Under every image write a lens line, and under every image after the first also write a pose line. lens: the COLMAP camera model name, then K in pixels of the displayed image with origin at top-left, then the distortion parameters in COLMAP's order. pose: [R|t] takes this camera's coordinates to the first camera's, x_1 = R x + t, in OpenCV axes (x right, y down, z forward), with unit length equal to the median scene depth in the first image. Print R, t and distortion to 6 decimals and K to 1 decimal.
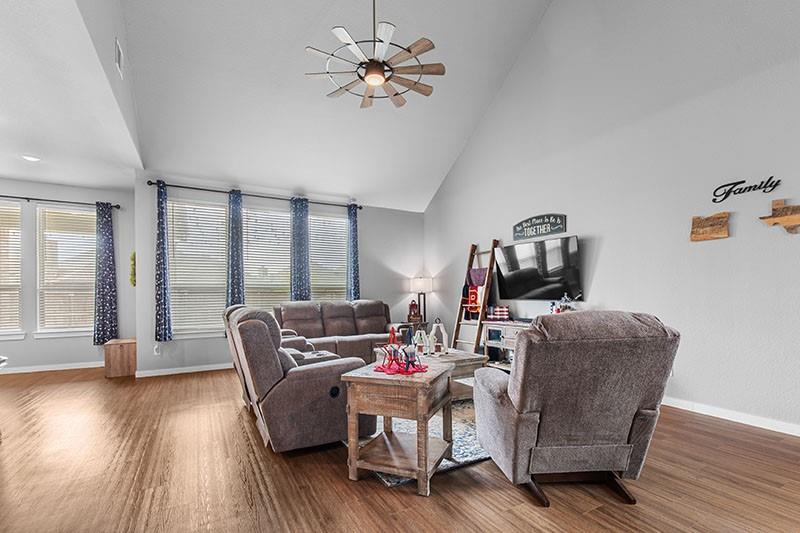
lens RADIAL K [[367.7, 0, 403.0], [0, 367.7, 295.2], [0, 0, 1]] dist [0.008073, -0.001669]
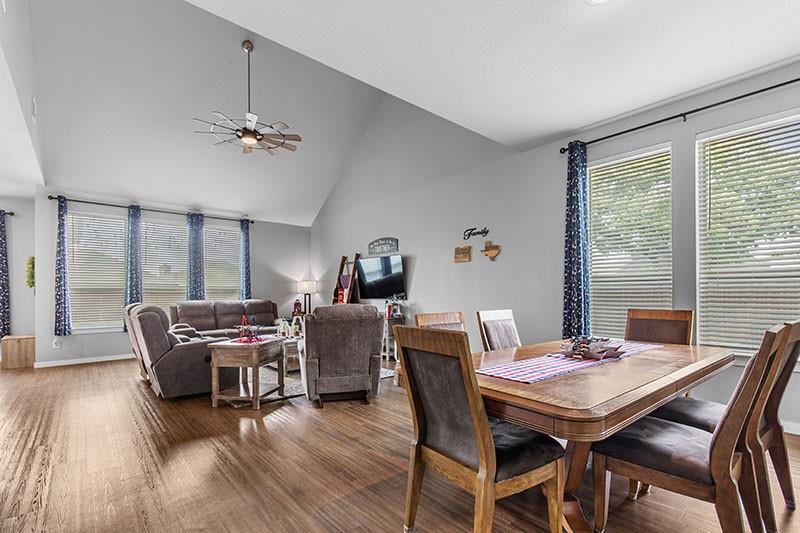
lens RADIAL K [[367.7, 0, 399.8], [0, 367.7, 291.8], [0, 0, 1]] dist [0.008073, -0.001669]
pose [[0.979638, 0.002747, 0.200752, 0.146266], [-0.000940, 0.999958, -0.009096, -0.001997], [-0.200769, 0.008722, 0.979600, -0.339021]]
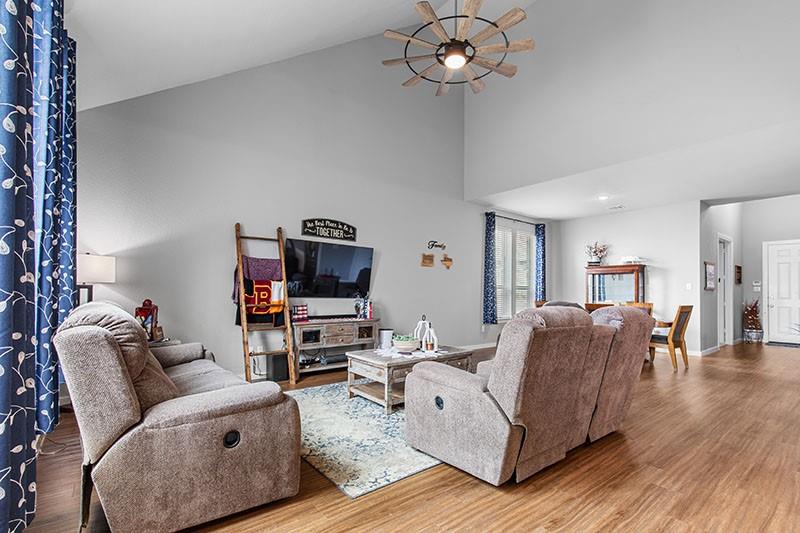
lens RADIAL K [[367.7, 0, 398.8], [0, 367.7, 287.3], [0, 0, 1]] dist [0.008073, -0.001669]
pose [[-0.161755, 0.023705, 0.986546, -0.687088], [-0.008118, 0.999646, -0.025351, 0.008208], [-0.986798, -0.012110, -0.161505, 0.926764]]
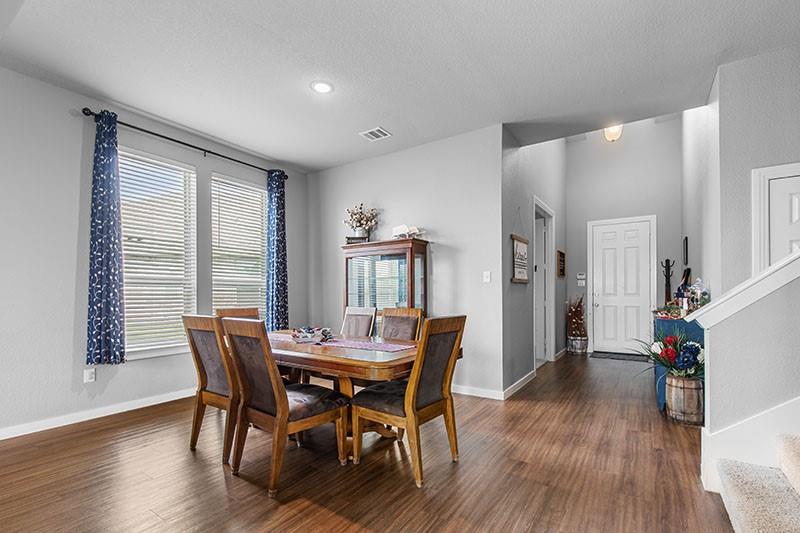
lens RADIAL K [[367.7, 0, 393.2], [0, 367.7, 296.4], [0, 0, 1]] dist [0.008073, -0.001669]
pose [[-0.446212, 0.007768, 0.894893, -0.130633], [0.010812, 0.999936, -0.003288, 0.003245], [-0.894862, 0.008208, -0.446268, 0.186095]]
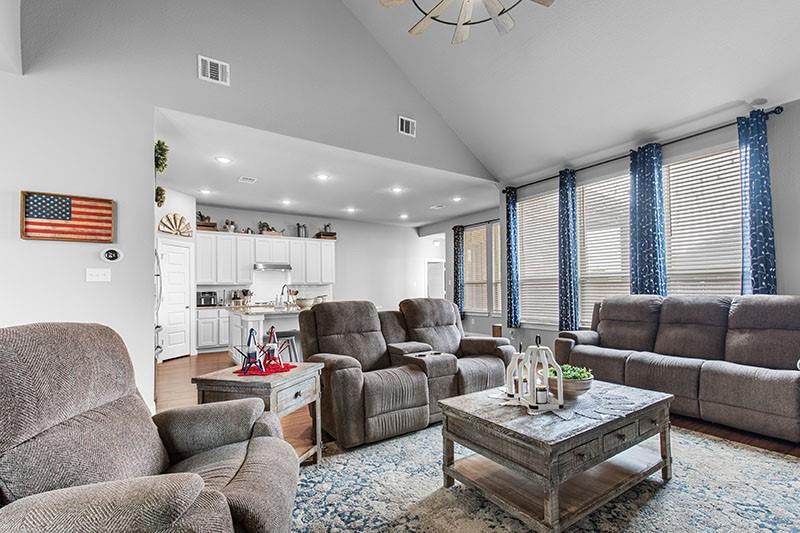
lens RADIAL K [[367.7, 0, 402.3], [0, 367.7, 280.0], [0, 0, 1]] dist [0.008073, -0.001669]
pose [[0.076259, -0.019405, -0.996899, 0.448551], [0.012684, 0.999749, -0.018490, -0.005402], [0.997007, -0.011235, 0.076486, 0.580971]]
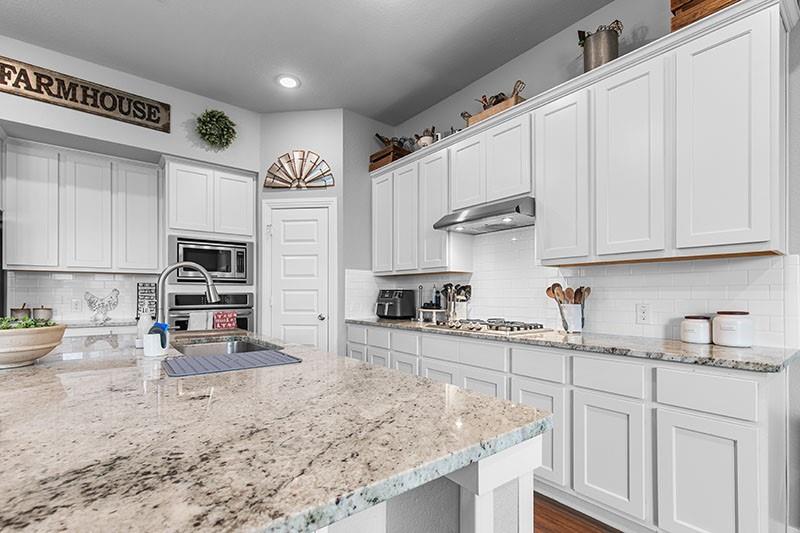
lens RADIAL K [[367.7, 0, 397.6], [0, 367.7, 293.8], [0, 0, 1]] dist [0.008073, -0.001669]
pose [[-0.987389, 0.006870, -0.158161, -0.890671], [0.007366, 0.999970, -0.002547, 0.013072], [0.158139, -0.003680, -0.987410, 0.638074]]
